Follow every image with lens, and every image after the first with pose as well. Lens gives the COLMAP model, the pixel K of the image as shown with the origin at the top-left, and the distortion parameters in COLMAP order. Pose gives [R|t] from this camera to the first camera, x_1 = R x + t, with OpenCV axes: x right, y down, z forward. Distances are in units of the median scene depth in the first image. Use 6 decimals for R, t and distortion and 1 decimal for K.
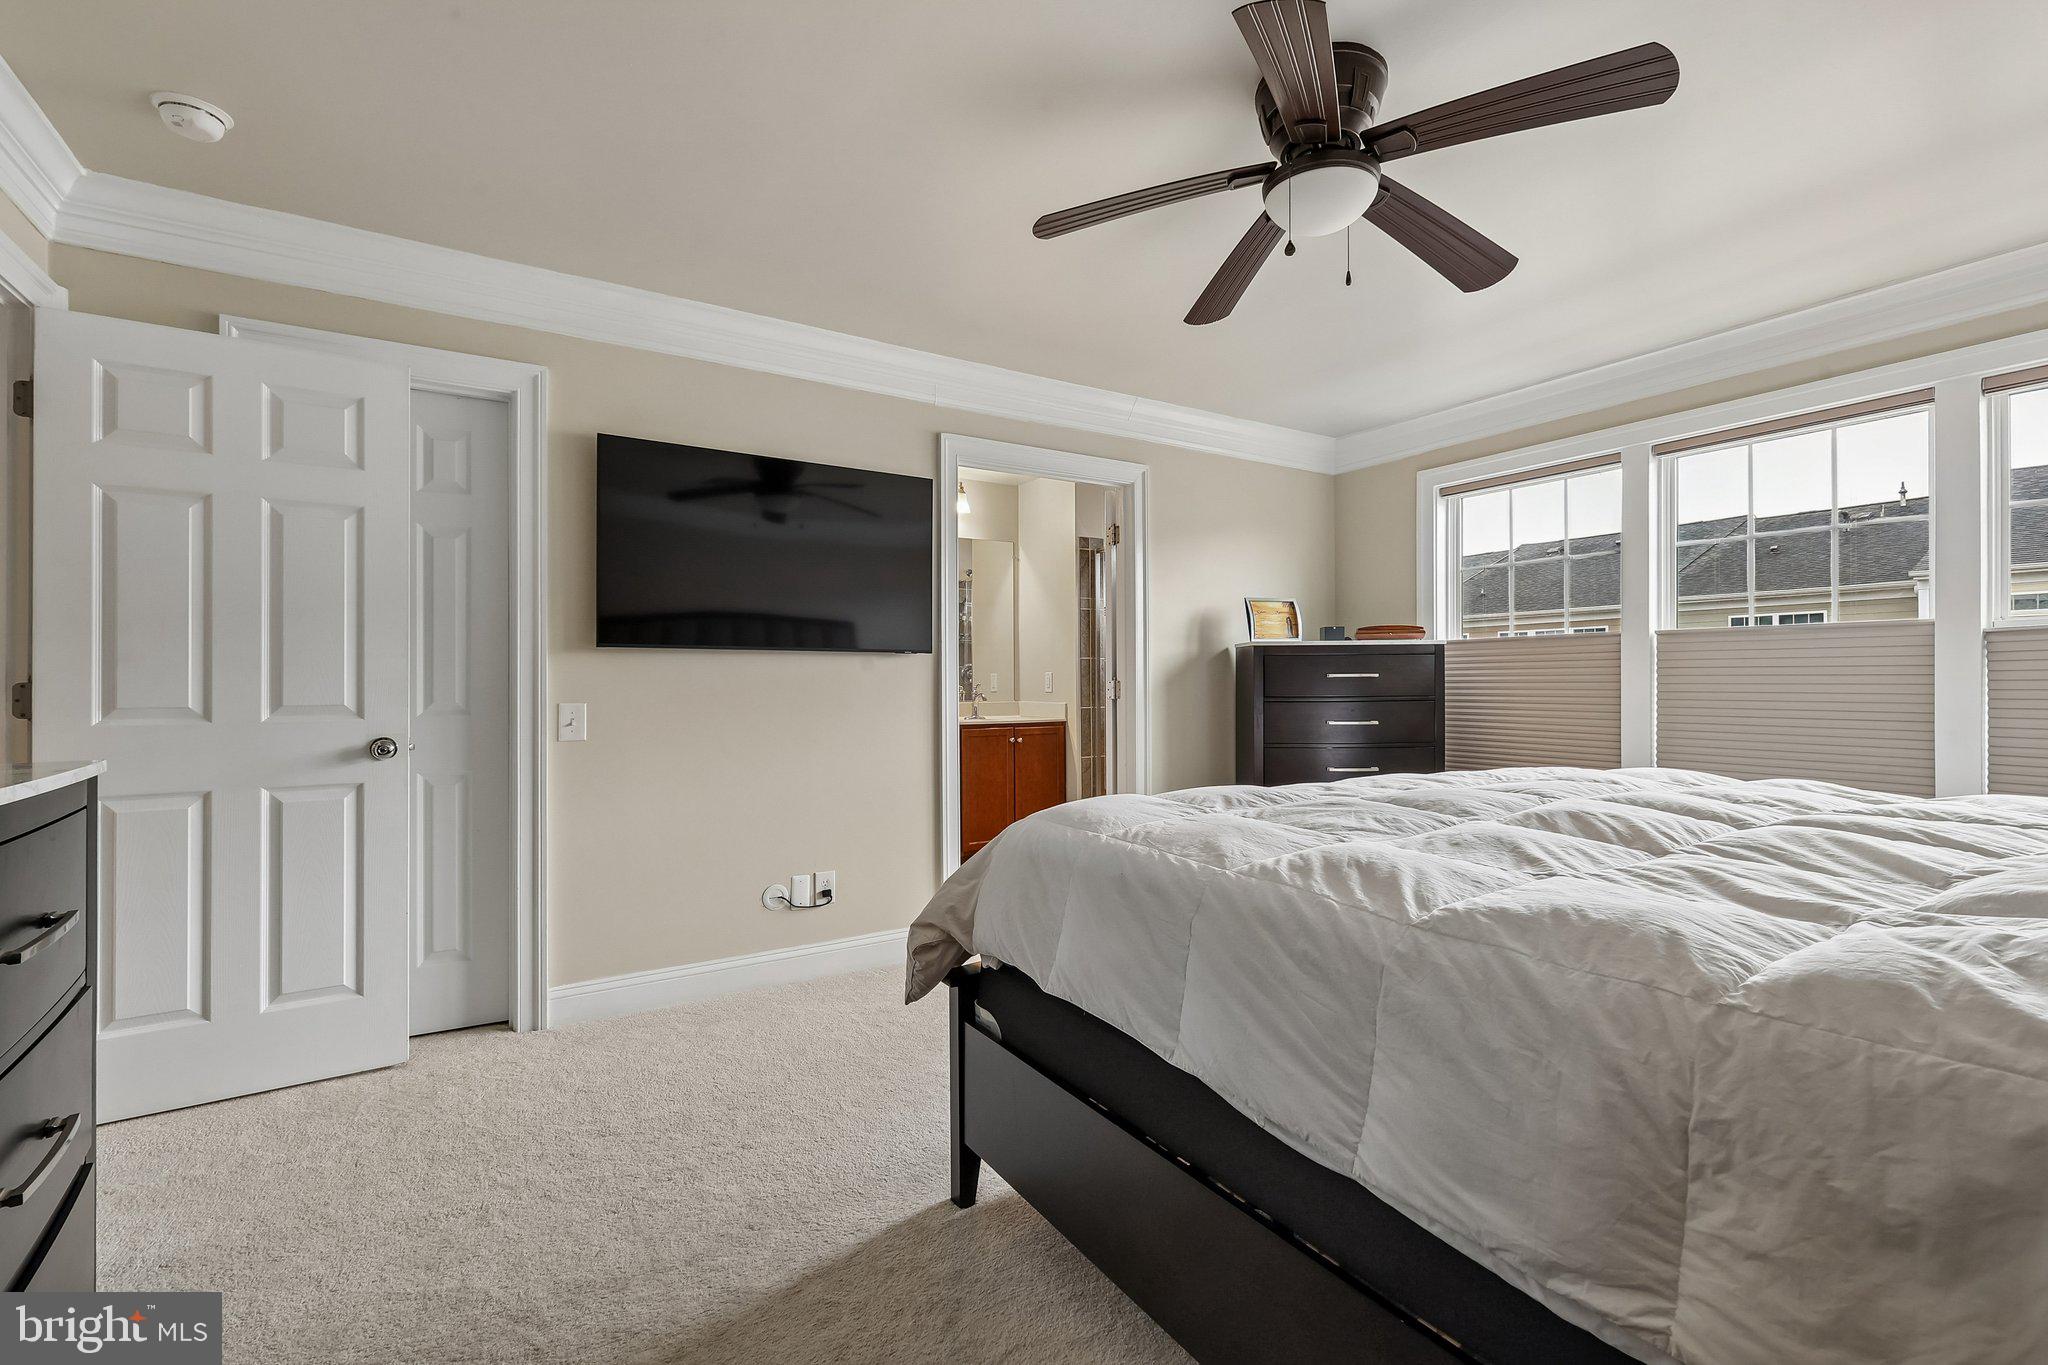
lens RADIAL K [[902.2, 0, 1028.8], [0, 902.2, 678.1], [0, 0, 1]] dist [0.007631, -0.001316]
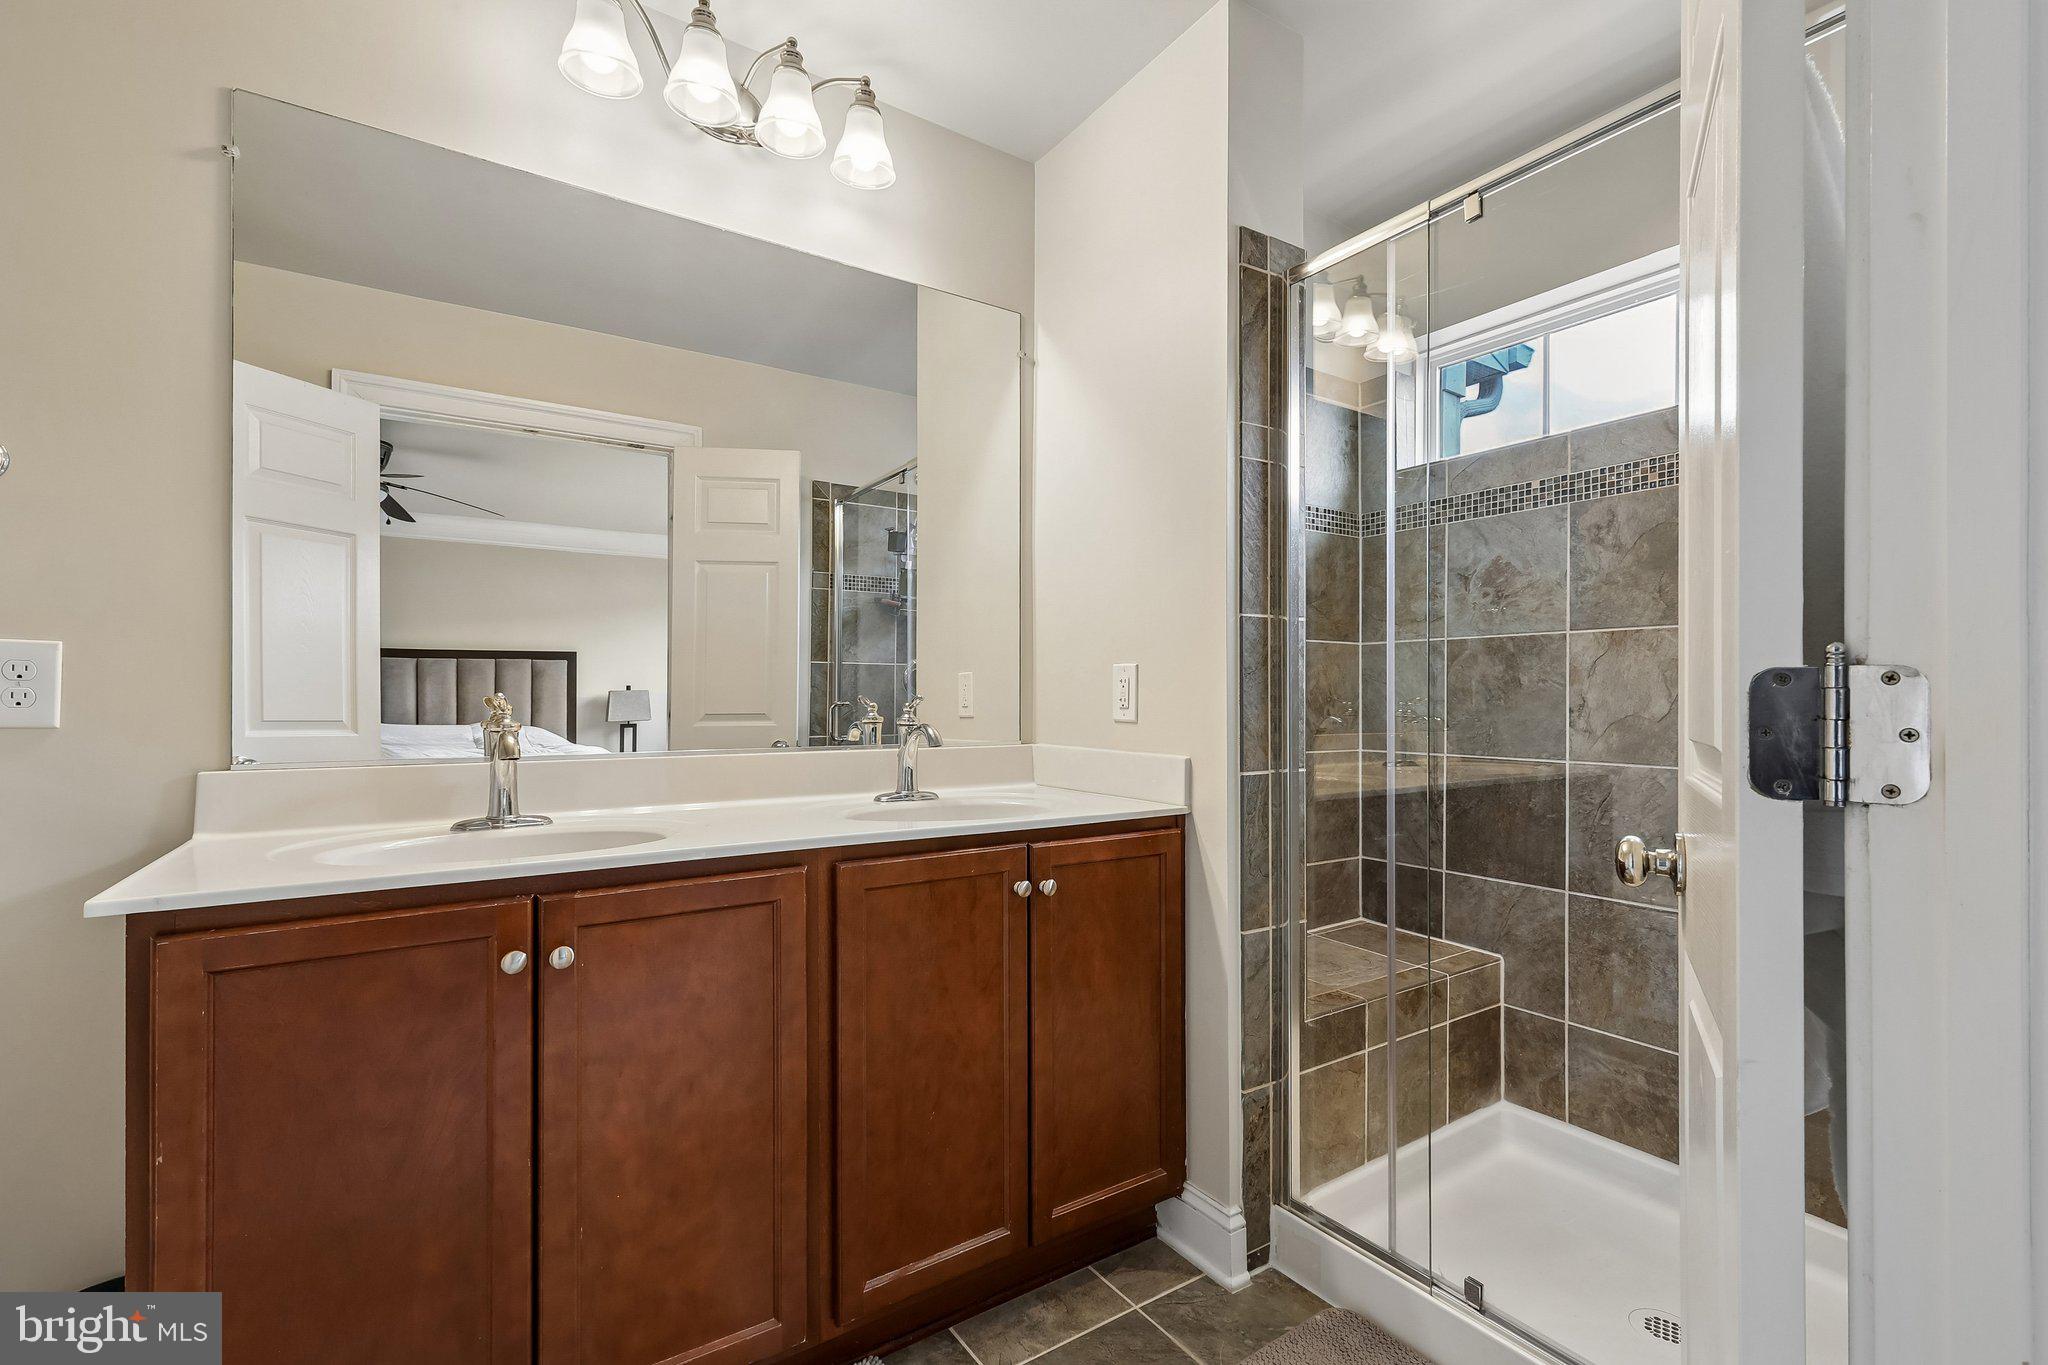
lens RADIAL K [[902.2, 0, 1020.3], [0, 902.2, 694.0], [0, 0, 1]] dist [0.007631, -0.001316]
pose [[0.999927, 0.007458, 0.009522, -0.021537], [-0.007440, 0.999971, -0.001898, 0.006004], [-0.009535, 0.001827, 0.999953, 0.684626]]
